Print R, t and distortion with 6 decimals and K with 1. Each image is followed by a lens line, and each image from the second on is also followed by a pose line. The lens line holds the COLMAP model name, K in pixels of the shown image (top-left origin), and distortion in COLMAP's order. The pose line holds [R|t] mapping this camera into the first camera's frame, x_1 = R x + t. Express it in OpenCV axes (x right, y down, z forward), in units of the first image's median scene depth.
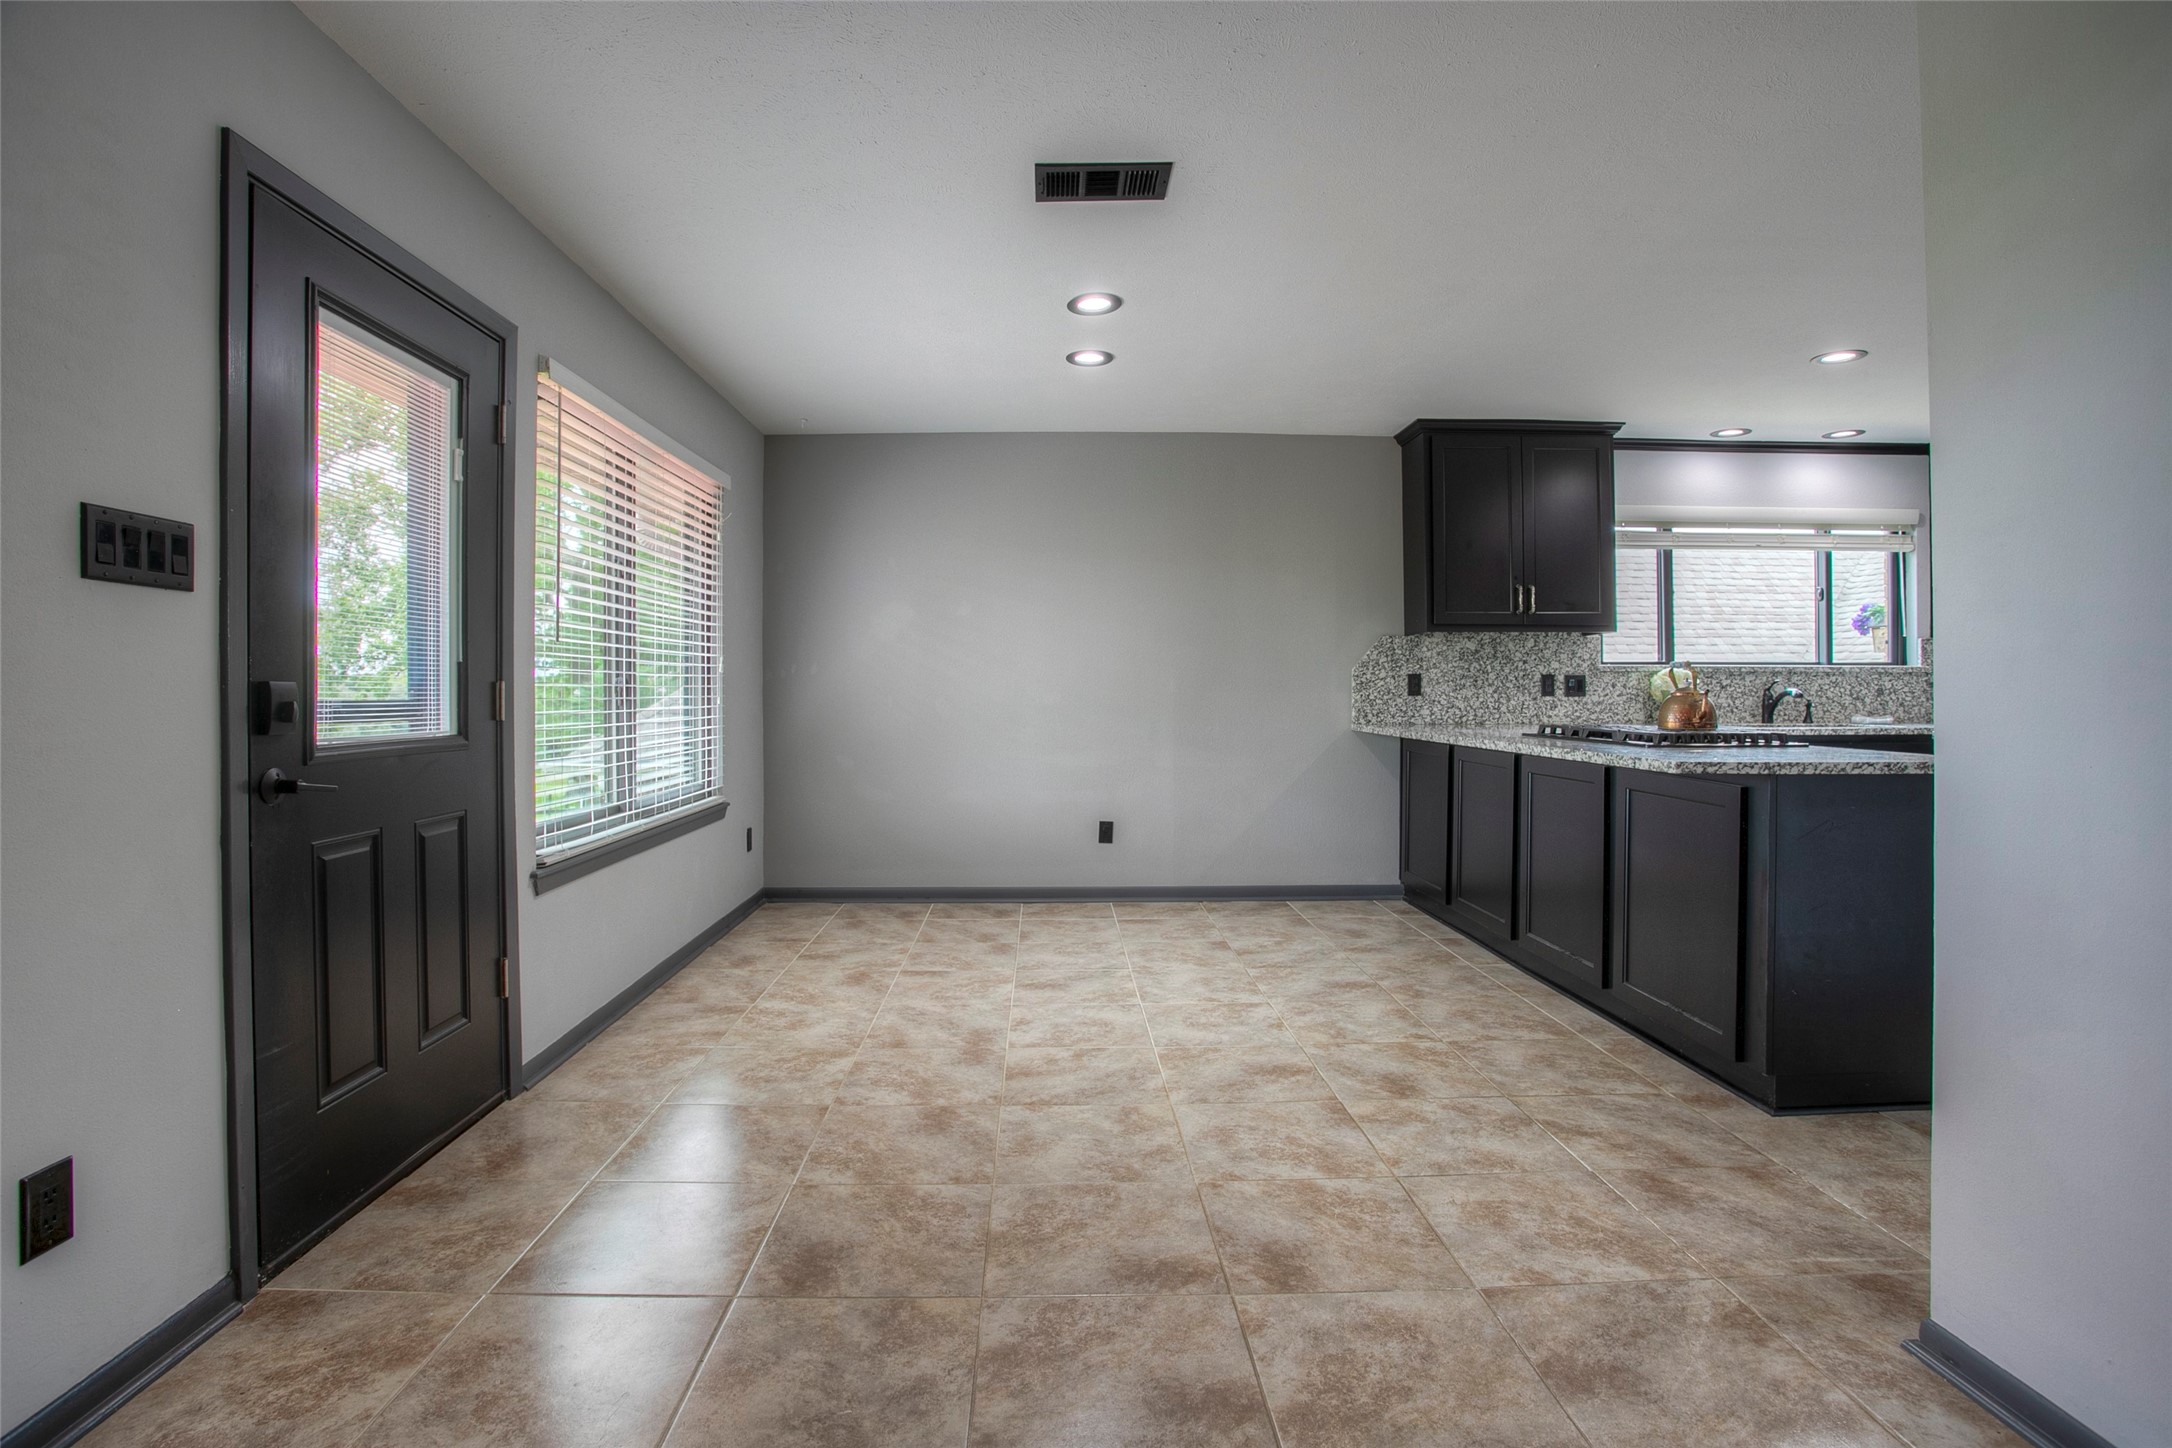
lens RADIAL K [[1056.0, 0, 1078.5], [0, 1056.0, 693.0], [0, 0, 1]] dist [-0.064949, 0.021472]
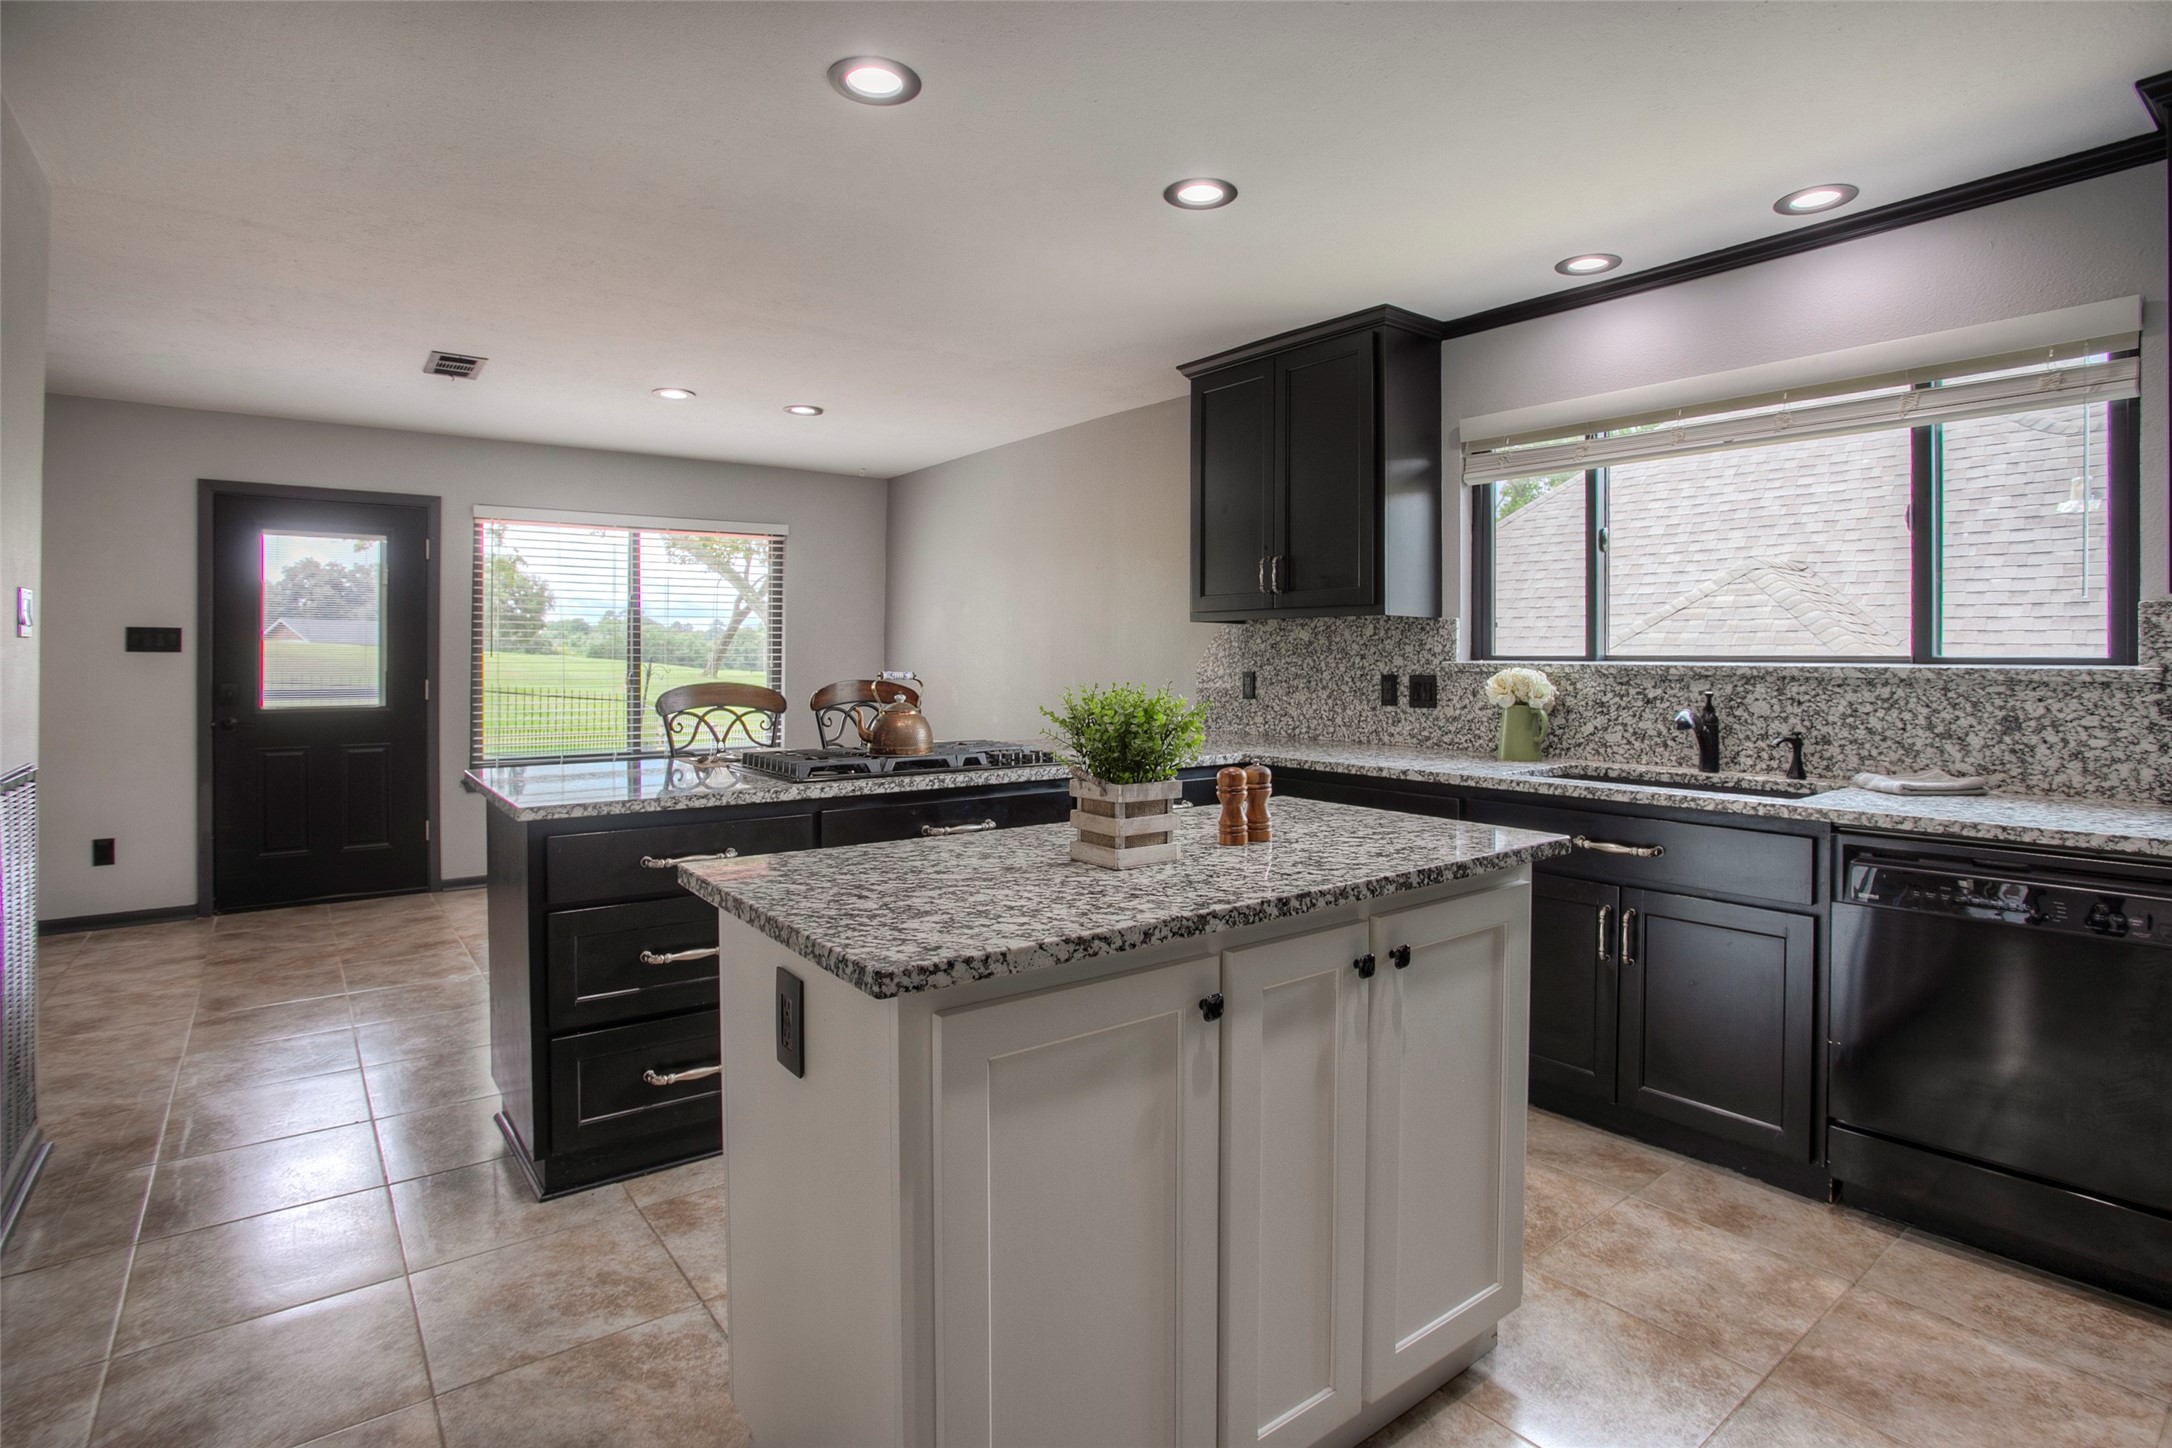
lens RADIAL K [[1131.1, 0, 1131.1], [0, 1131.1, 657.2], [0, 0, 1]] dist [-0.066773, 0.028852]
pose [[0.591957, 0.003630, -0.805961, 0.967744], [-0.002887, 0.999993, 0.002384, -0.031160], [0.805964, 0.000915, 0.591963, 0.413203]]
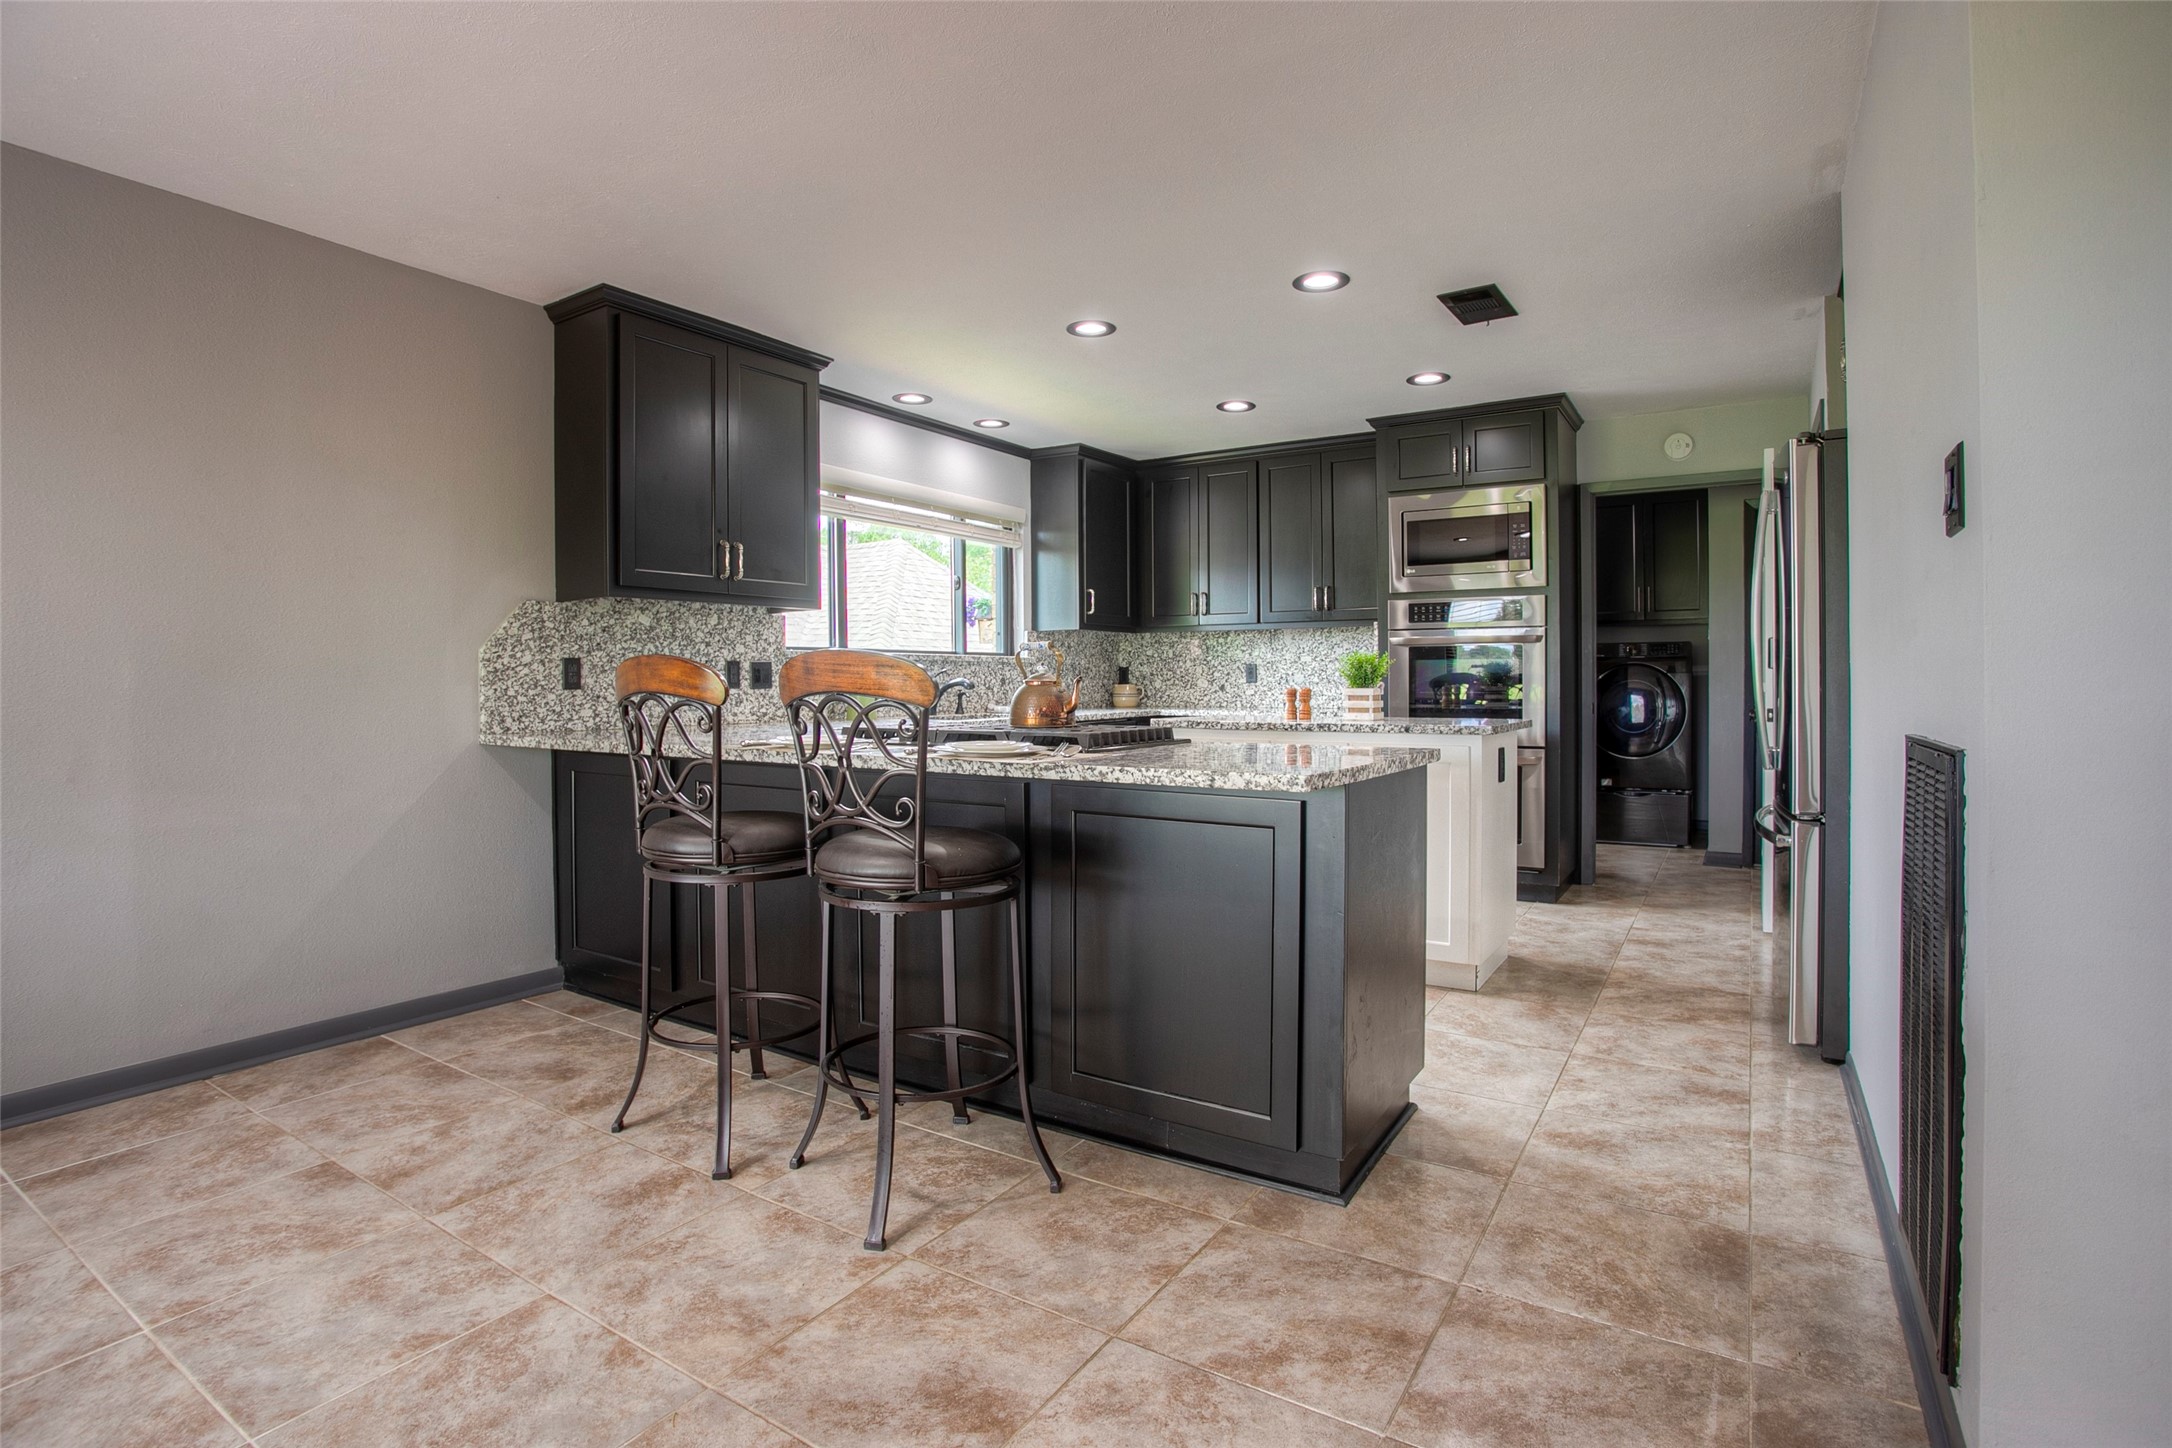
lens RADIAL K [[1056.0, 0, 1078.5], [0, 1056.0, 693.0], [0, 0, 1]] dist [-0.064949, 0.021472]
pose [[0.571884, -0.011730, 0.820250, -0.049829], [0.006810, 0.999931, 0.009552, 0.000656], [-0.820306, 0.000124, 0.571925, 0.337447]]
